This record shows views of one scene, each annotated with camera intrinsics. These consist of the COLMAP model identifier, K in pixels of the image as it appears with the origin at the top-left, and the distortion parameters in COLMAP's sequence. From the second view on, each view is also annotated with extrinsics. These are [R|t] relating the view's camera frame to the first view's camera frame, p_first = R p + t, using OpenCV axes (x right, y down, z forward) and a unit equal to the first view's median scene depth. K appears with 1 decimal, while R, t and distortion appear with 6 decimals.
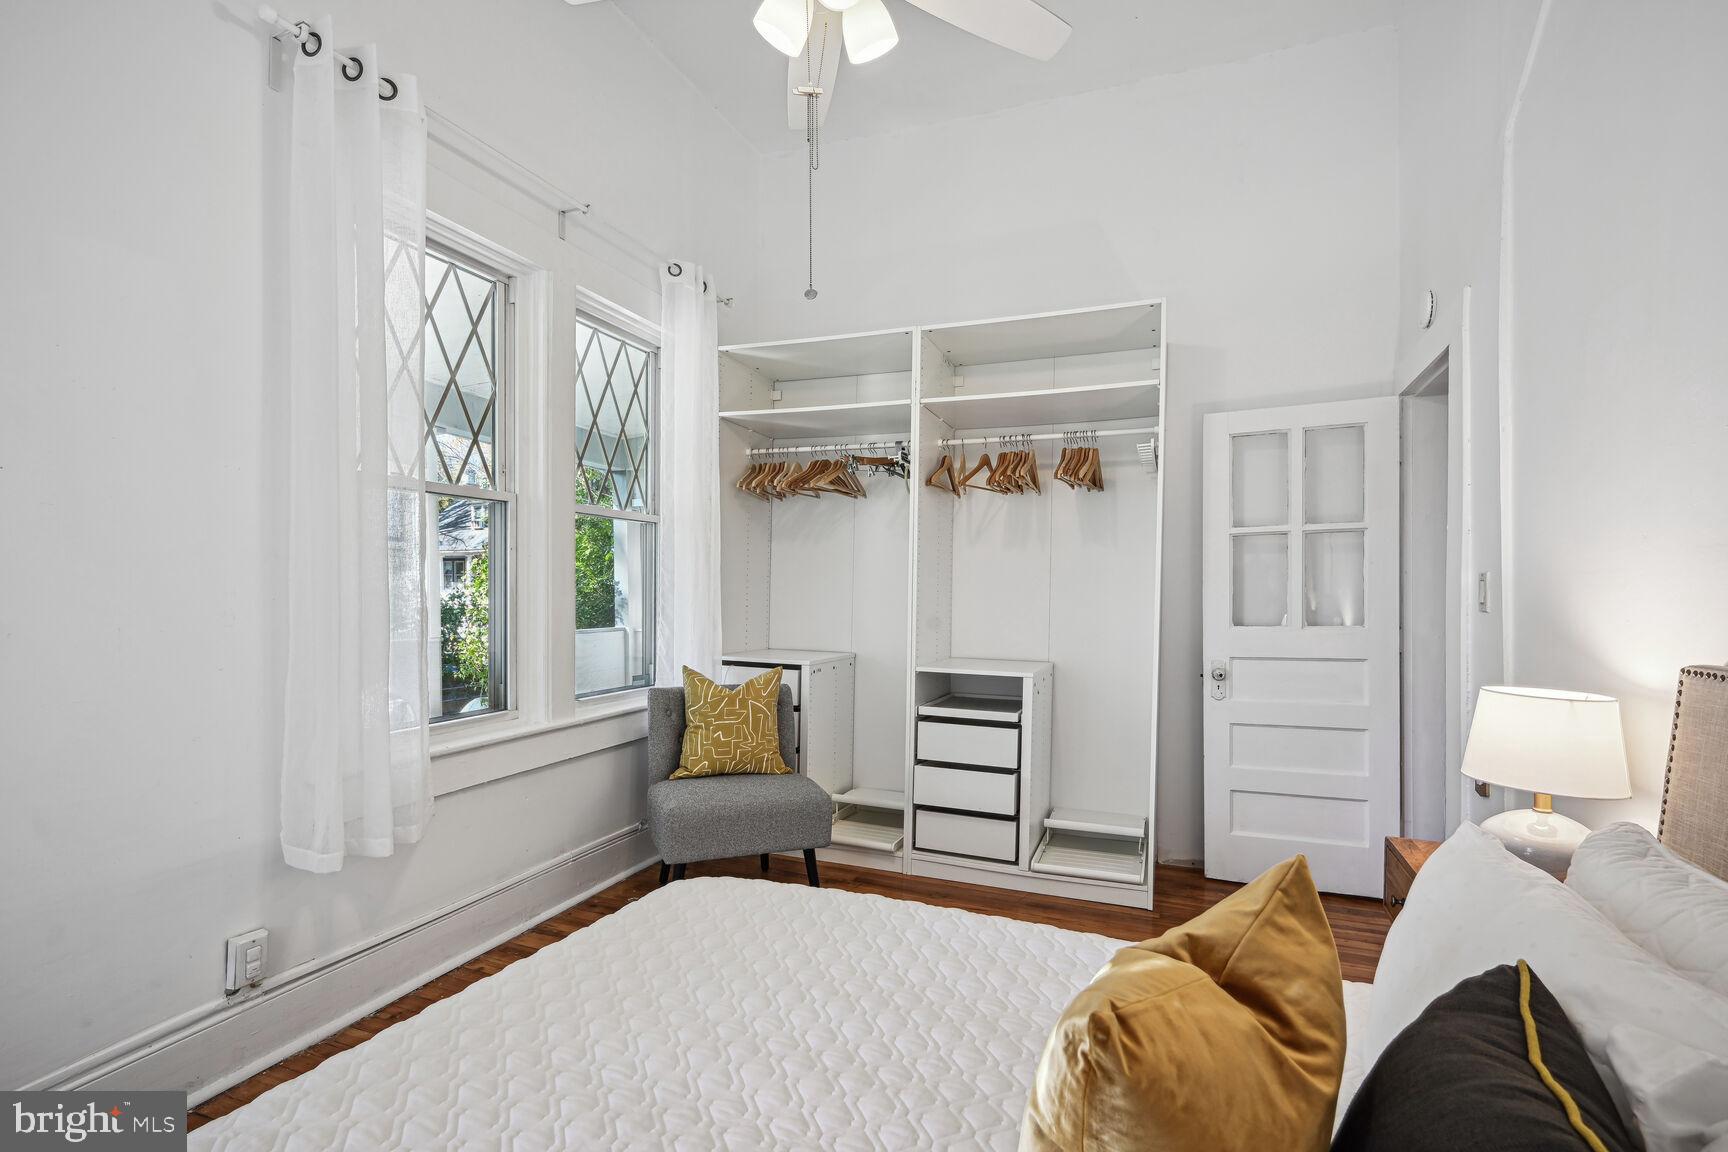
lens RADIAL K [[799.0, 0, 859.0], [0, 799.0, 592.4], [0, 0, 1]] dist [-0.003634, -0.000319]
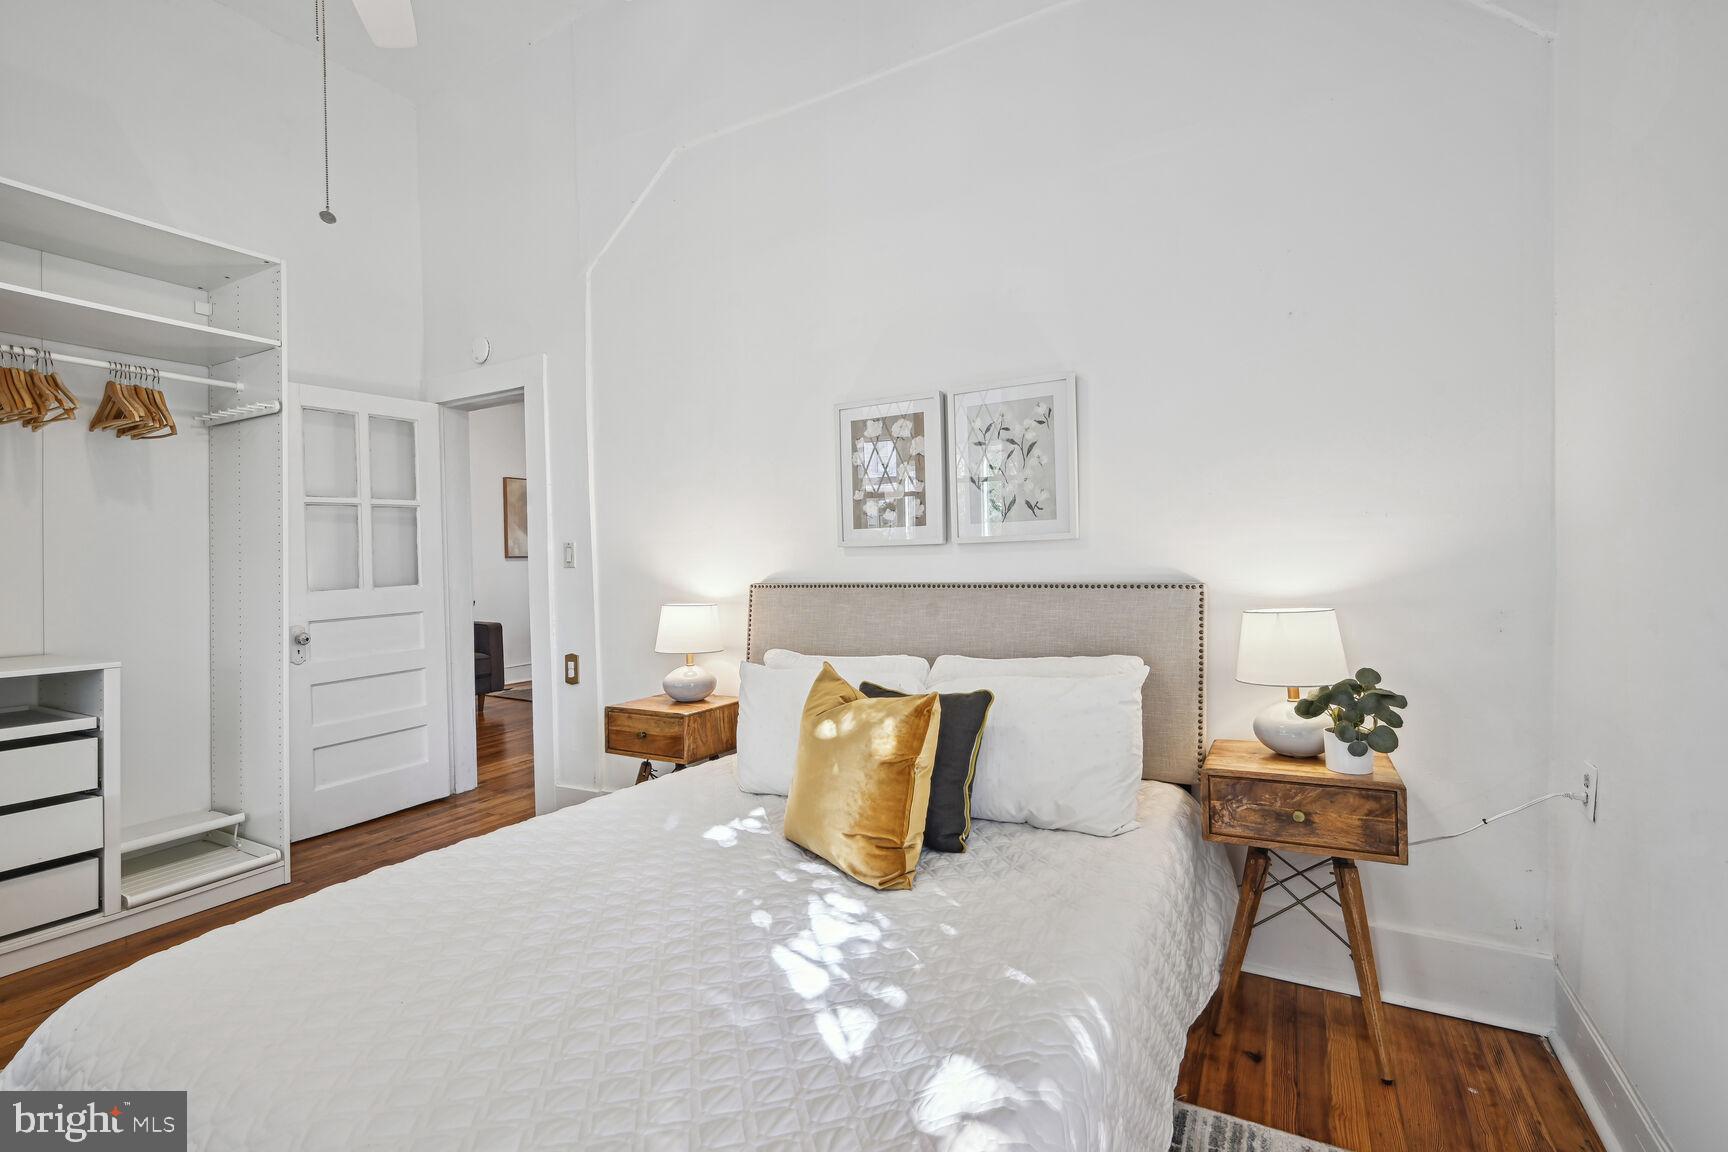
lens RADIAL K [[799.0, 0, 858.7], [0, 799.0, 559.3], [0, 0, 1]] dist [-0.003634, -0.000319]
pose [[0.102910, -0.008079, 0.994658, -0.500503], [0.016989, 0.999835, 0.006364, 0.006258], [-0.994546, 0.016244, 0.103030, 0.184069]]
